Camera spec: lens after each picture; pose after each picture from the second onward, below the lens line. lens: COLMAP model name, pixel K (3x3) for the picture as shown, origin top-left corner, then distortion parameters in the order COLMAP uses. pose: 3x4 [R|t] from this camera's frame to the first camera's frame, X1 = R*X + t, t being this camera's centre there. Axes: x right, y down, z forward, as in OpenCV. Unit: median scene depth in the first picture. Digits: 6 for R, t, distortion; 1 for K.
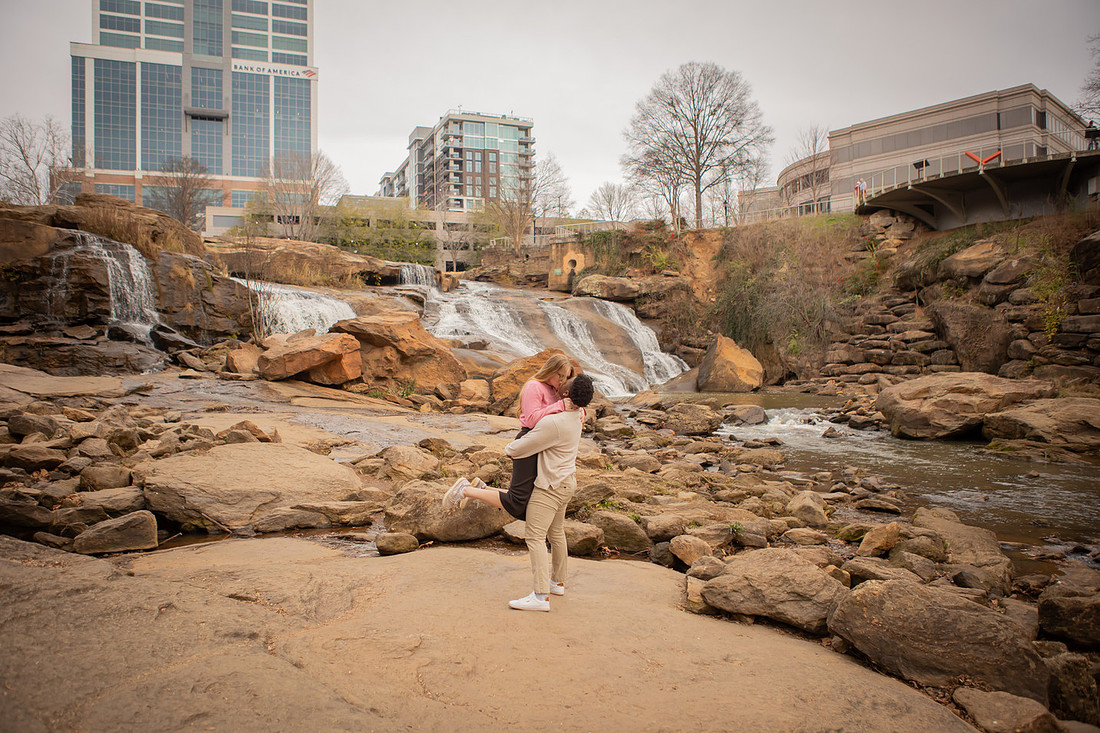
lens RADIAL K [[775.5, 0, 547.0], [0, 775.5, 363.4], [0, 0, 1]] dist [-0.108356, 0.080461]
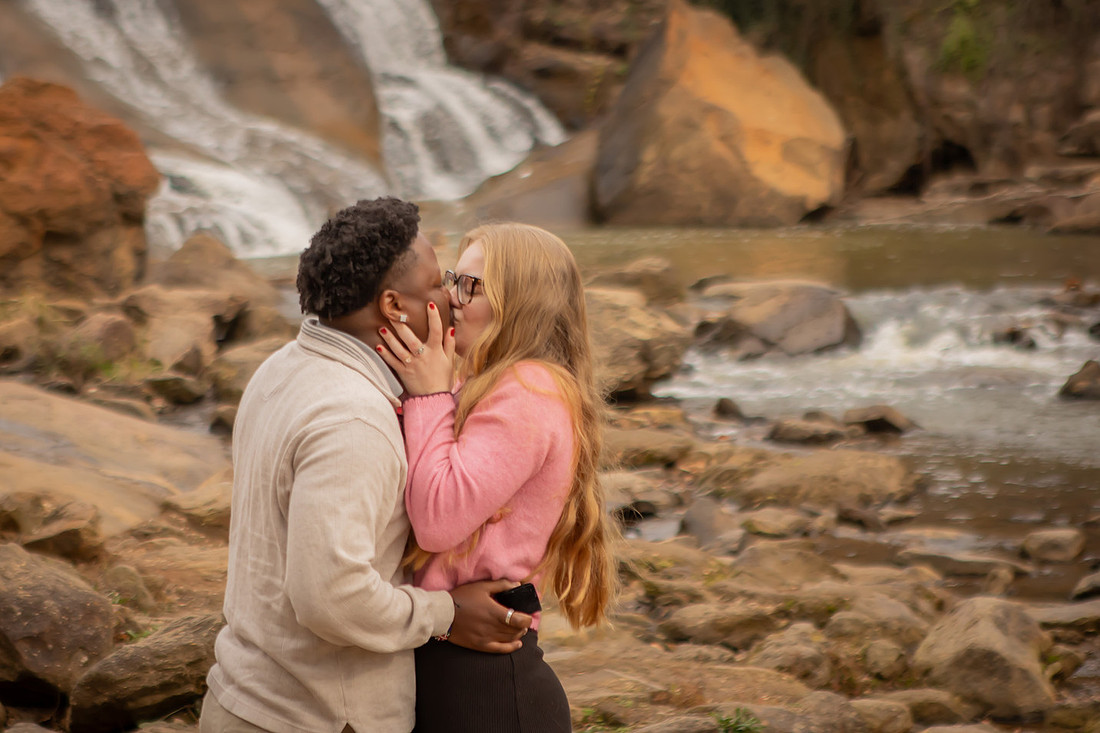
lens RADIAL K [[3163.3, 0, 494.4], [0, 3163.3, 368.3], [0, 0, 1]] dist [0.160682, 0.955051]
pose [[0.986691, -0.029255, 0.159956, -0.008444], [0.015922, 0.996338, 0.084010, -0.006282], [-0.161828, -0.080345, 0.983543, -0.038932]]
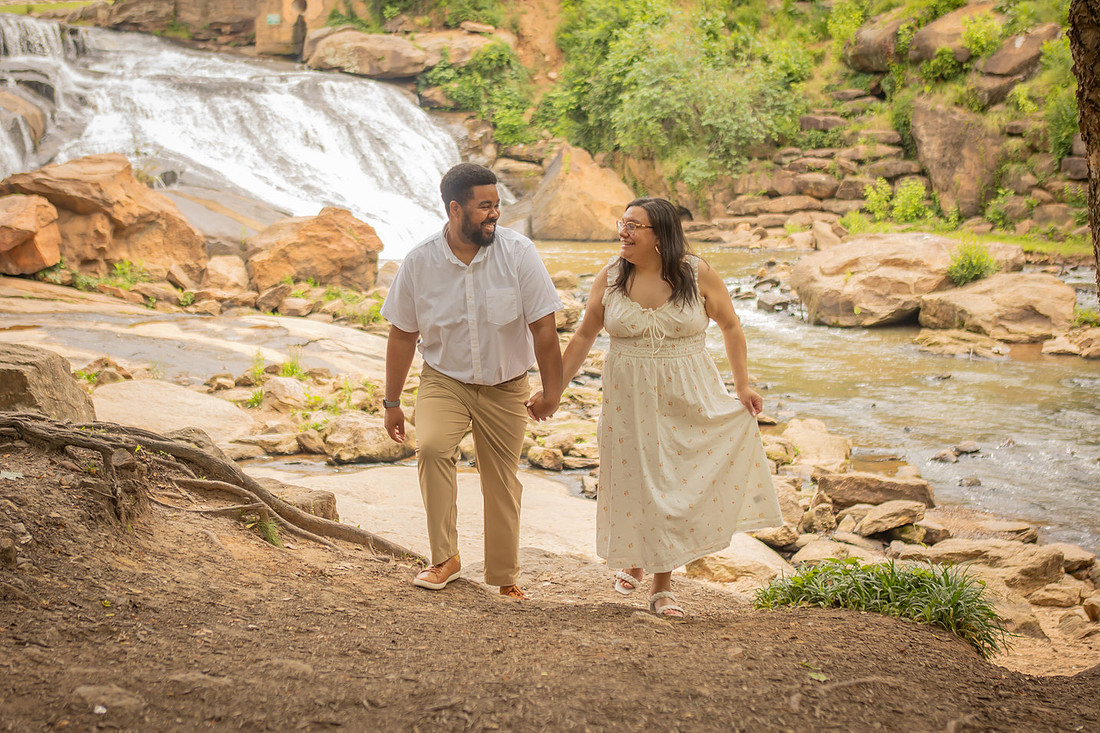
lens RADIAL K [[1606.9, 0, 521.9], [0, 1606.9, 303.4], [0, 0, 1]] dist [-0.031650, -0.038158]
pose [[0.979597, -0.028646, 0.198920, -0.075942], [0.008893, 0.994999, 0.099491, -0.049028], [-0.200775, -0.095692, 0.974952, -0.273270]]
